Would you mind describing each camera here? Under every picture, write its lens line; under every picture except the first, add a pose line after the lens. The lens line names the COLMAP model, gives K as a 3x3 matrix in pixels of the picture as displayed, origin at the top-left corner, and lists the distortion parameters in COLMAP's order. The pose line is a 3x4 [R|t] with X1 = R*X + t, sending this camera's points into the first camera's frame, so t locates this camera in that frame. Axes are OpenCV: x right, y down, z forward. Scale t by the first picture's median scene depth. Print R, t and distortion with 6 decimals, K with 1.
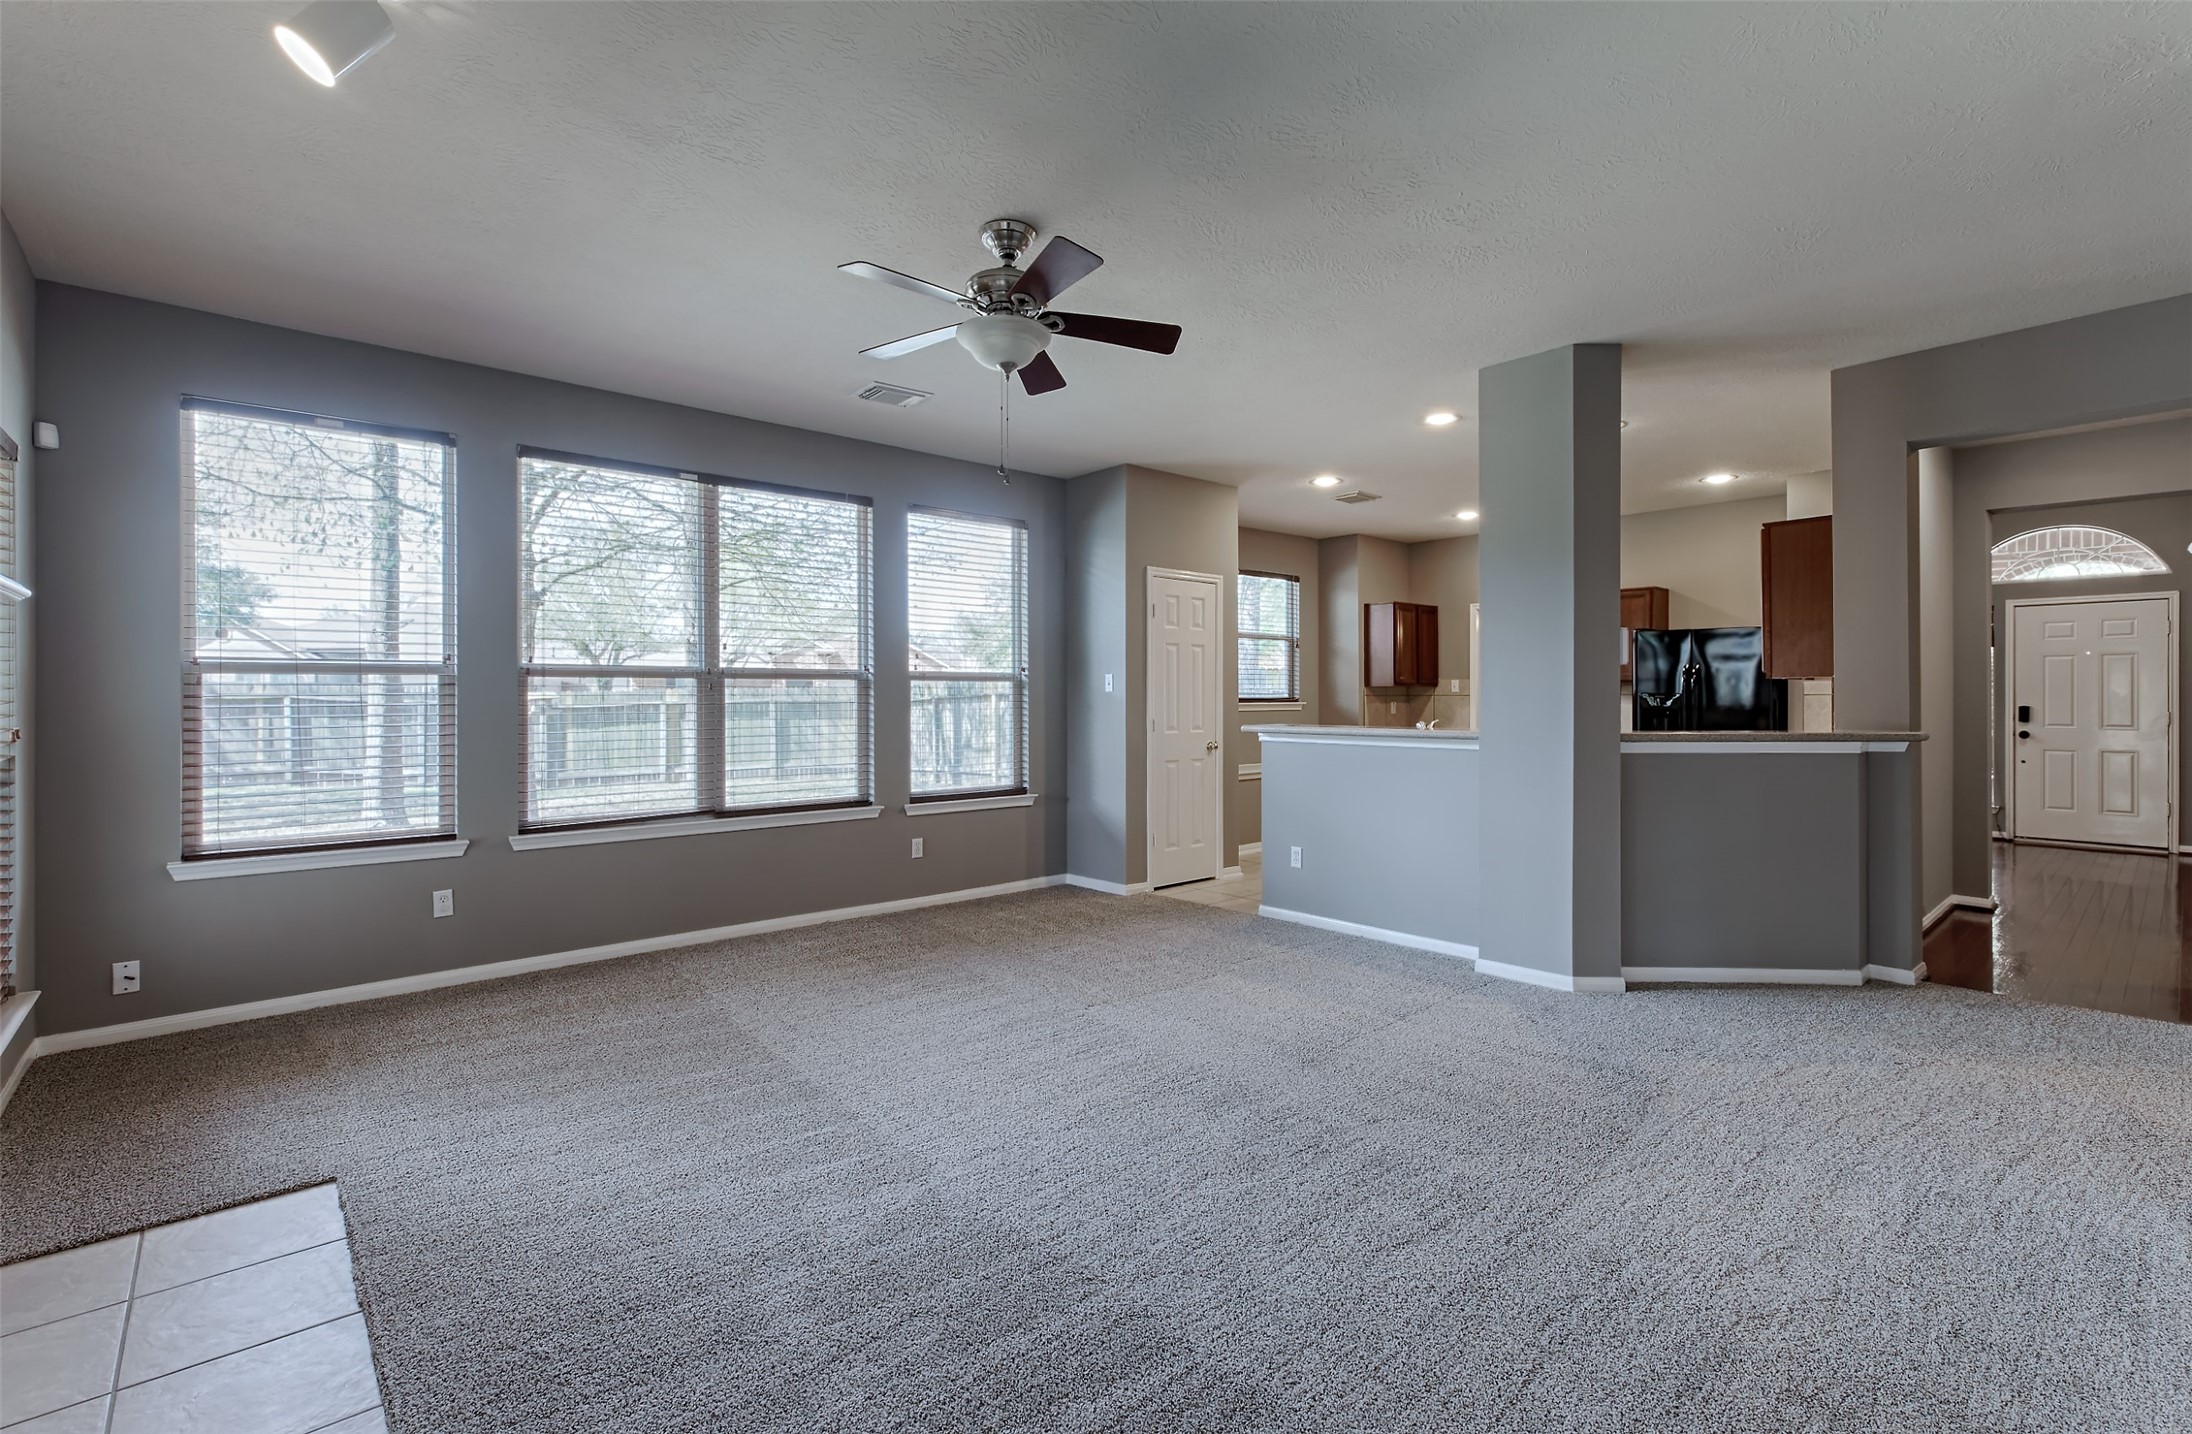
lens RADIAL K [[969.8, 0, 1082.7], [0, 969.8, 713.6], [0, 0, 1]] dist [-0.002017, -0.000130]
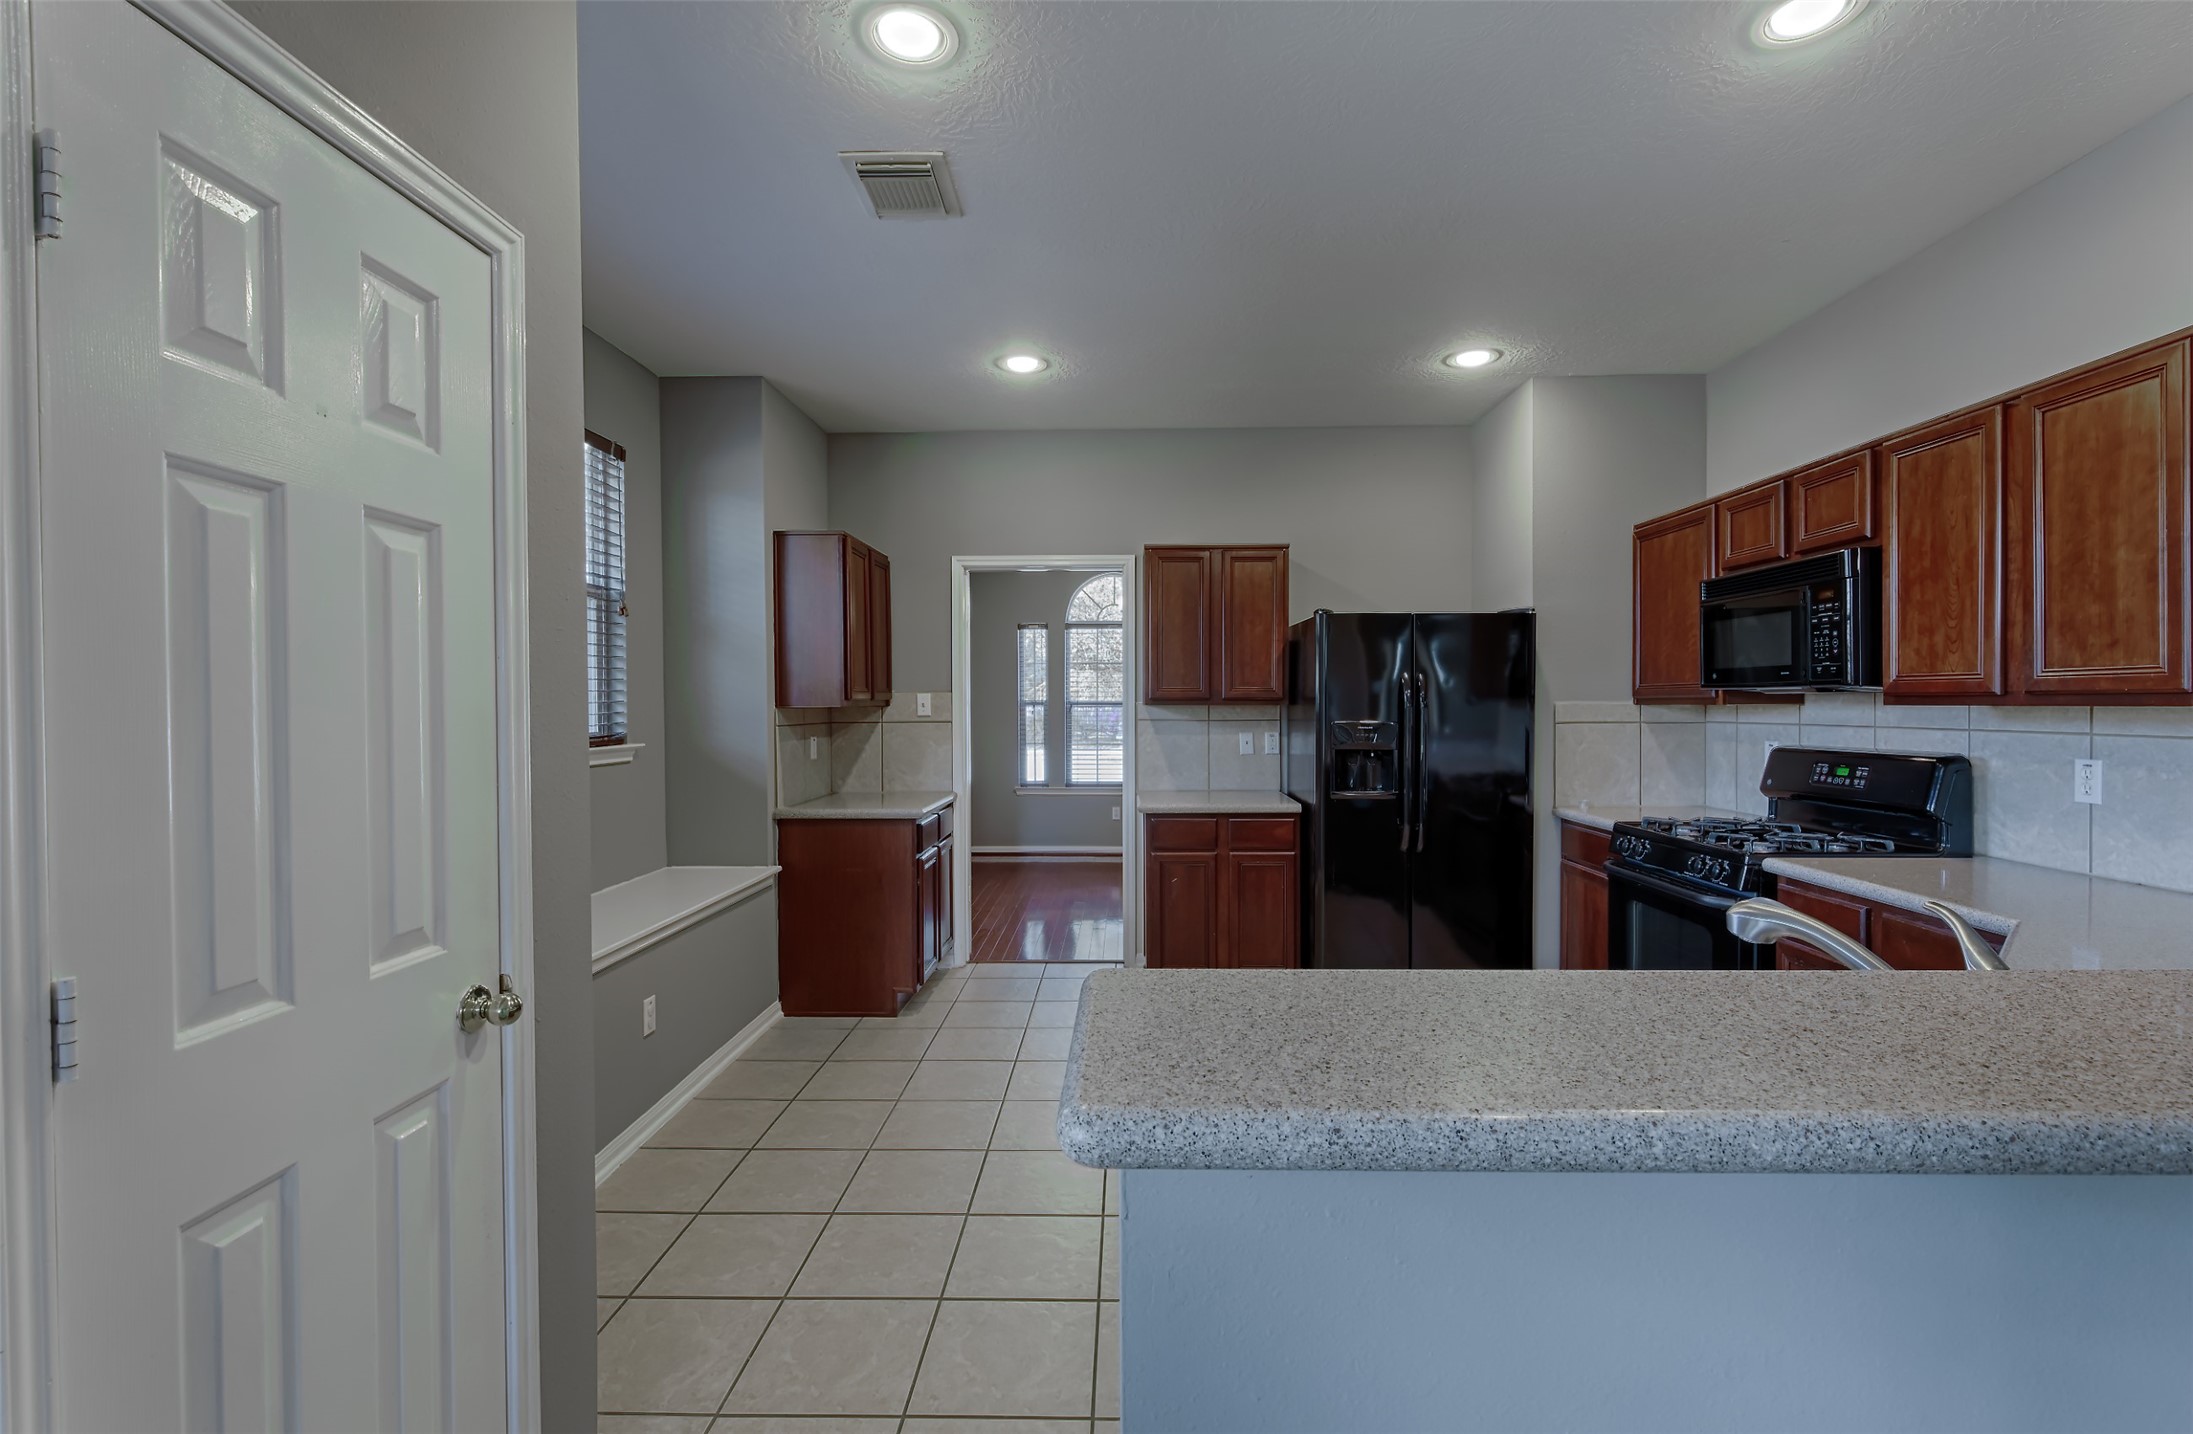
lens RADIAL K [[970.2, 0, 1083.2], [0, 970.2, 713.6], [0, 0, 1]] dist [-0.002017, -0.000130]
pose [[0.689855, -0.008394, 0.723899, 0.053841], [0.014813, 0.999887, -0.002522, -0.021175], [-0.723796, 0.012463, 0.689901, 0.571754]]
